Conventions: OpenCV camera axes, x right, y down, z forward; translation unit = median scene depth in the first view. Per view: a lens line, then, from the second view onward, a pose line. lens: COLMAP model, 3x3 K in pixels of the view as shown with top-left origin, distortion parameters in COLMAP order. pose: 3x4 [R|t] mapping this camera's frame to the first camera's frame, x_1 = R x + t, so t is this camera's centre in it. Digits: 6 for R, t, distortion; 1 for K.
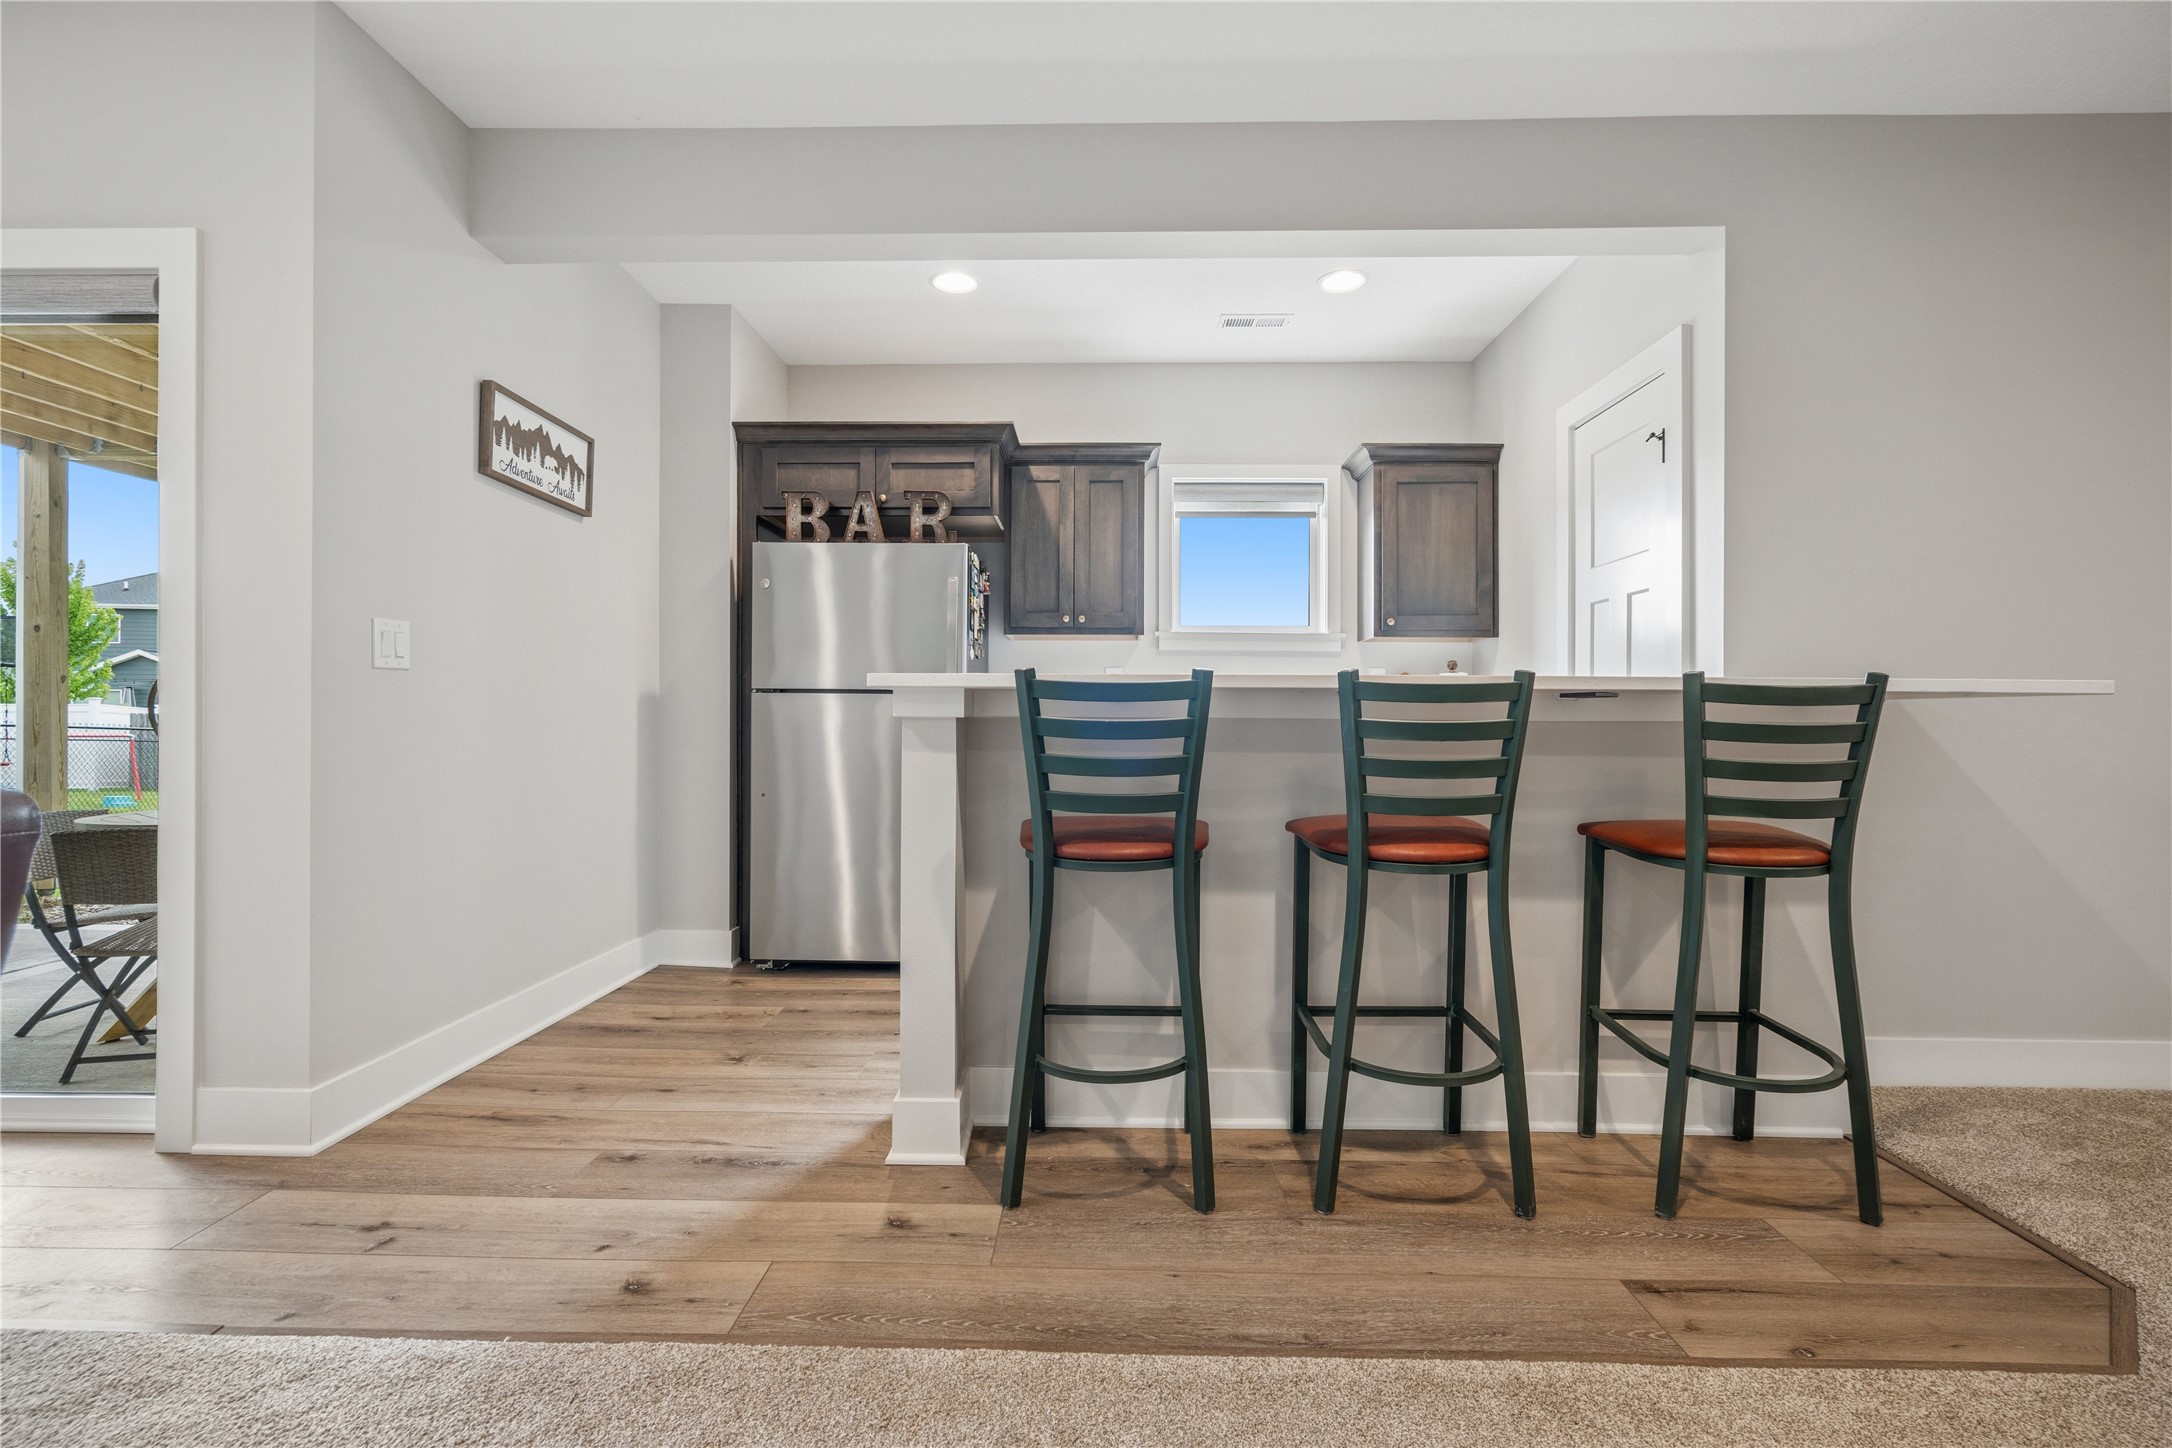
lens RADIAL K [[993.7, 0, 1033.8], [0, 993.7, 720.2], [0, 0, 1]] dist [0.003571, 0.002295]
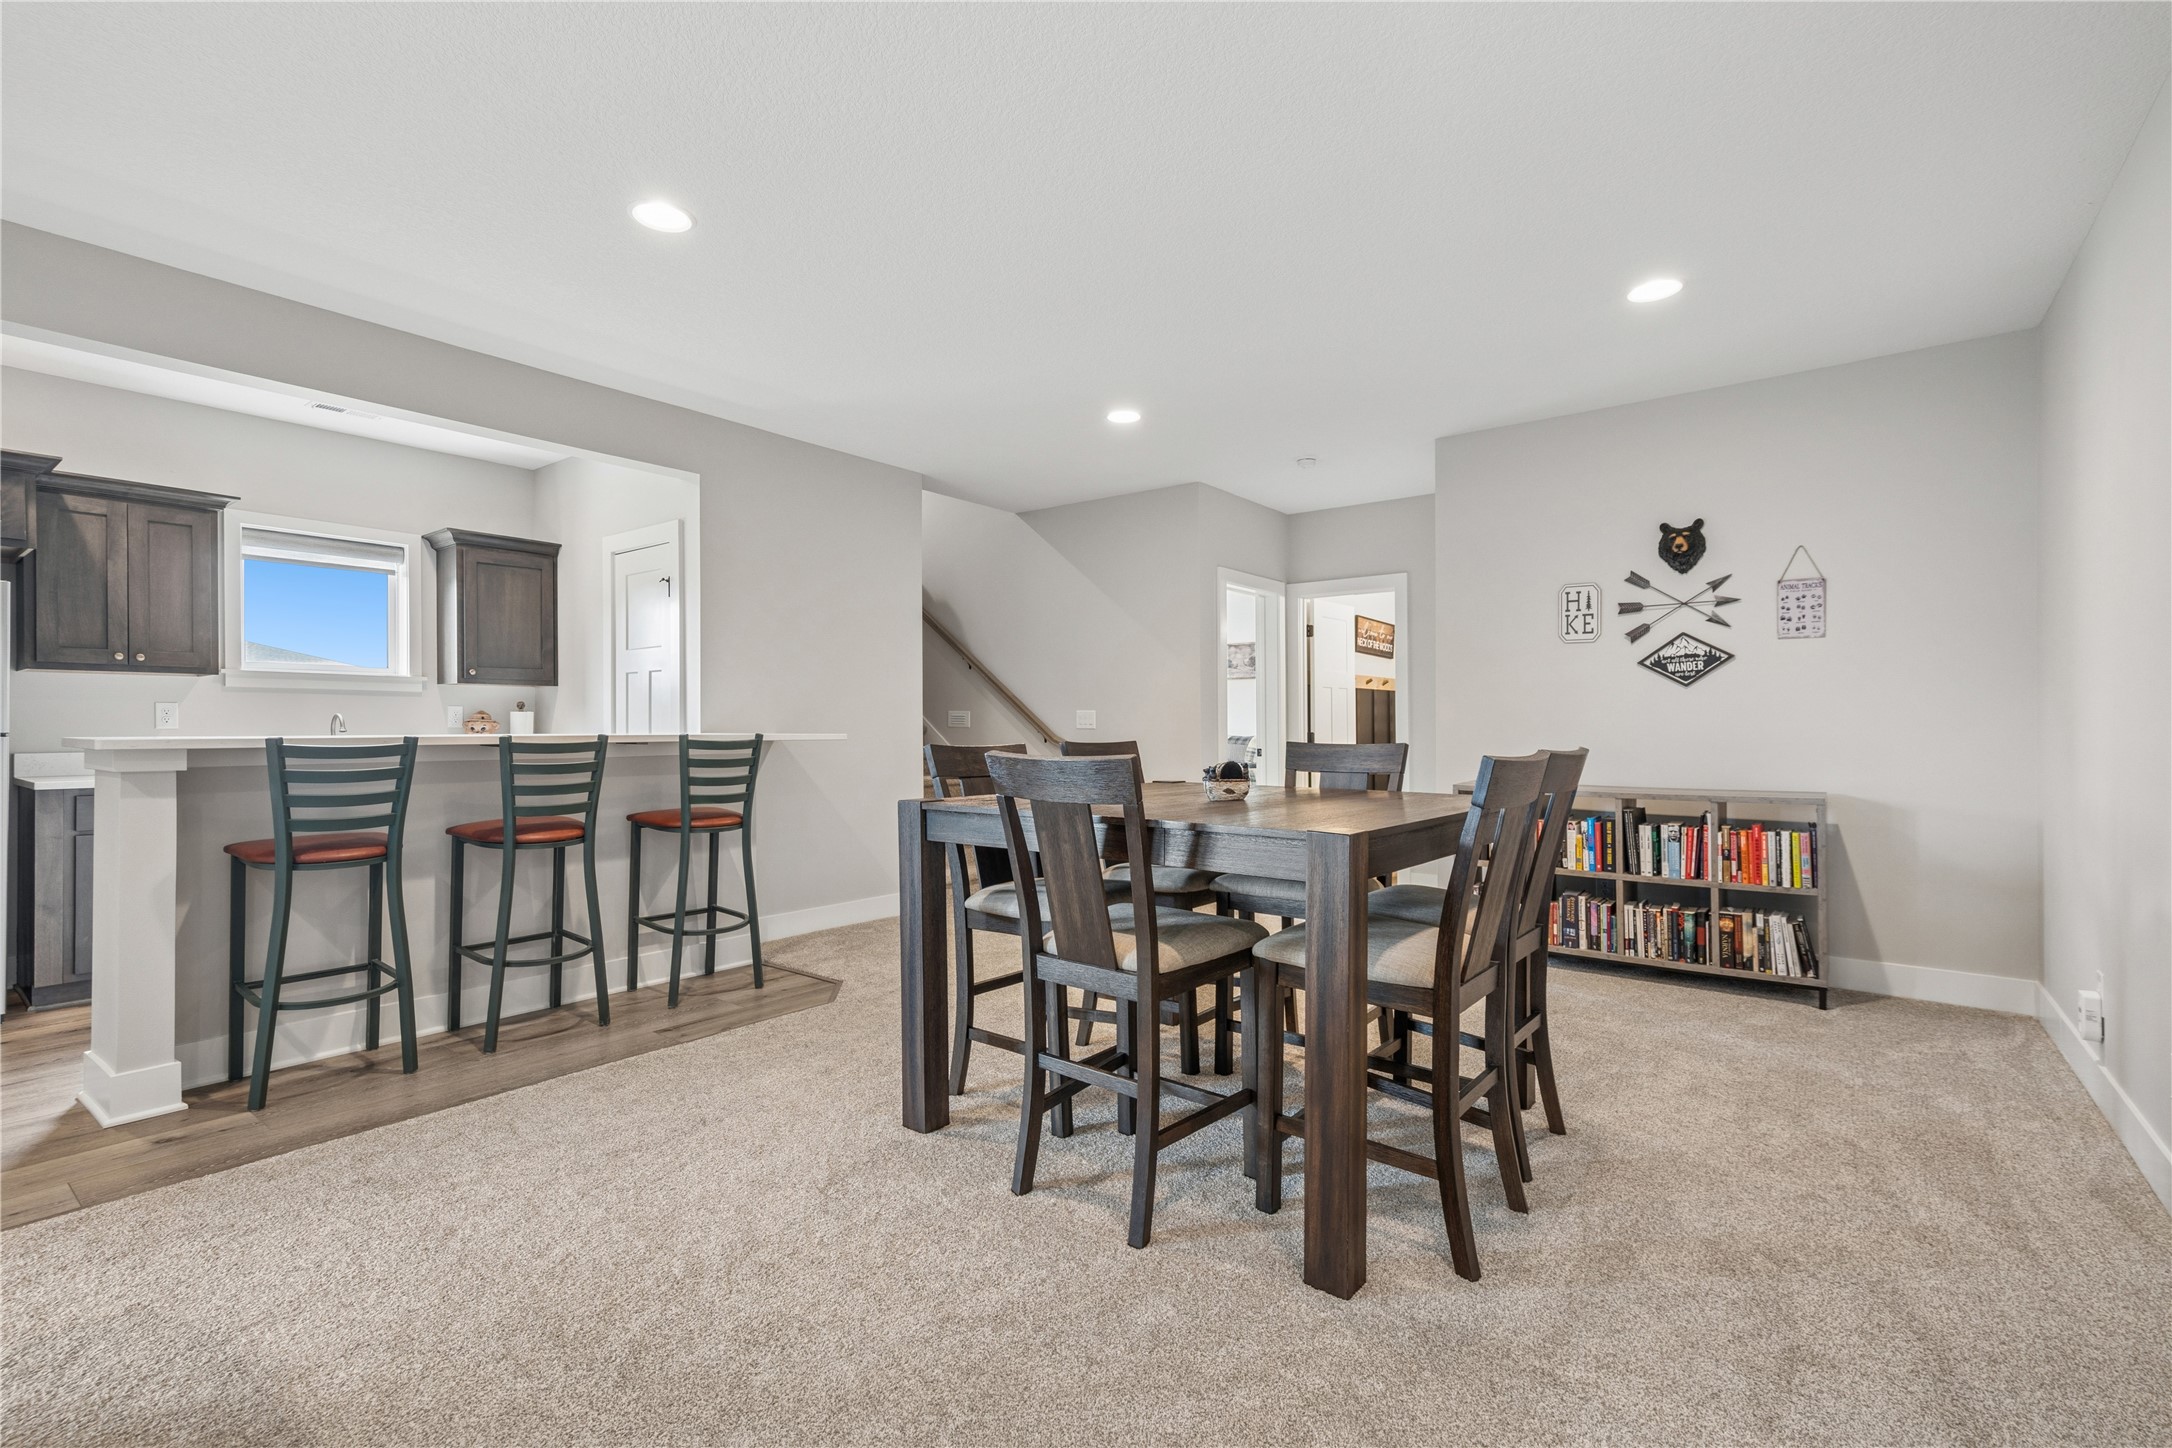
lens RADIAL K [[993.7, 0, 1081.2], [0, 993.7, 724.0], [0, 0, 1]] dist [0.003571, 0.002295]
pose [[0.576301, -0.003701, 0.817229, -0.452942], [0.006835, 0.999977, -0.000291, -0.054369], [-0.817209, 0.005753, 0.576313, -0.713947]]
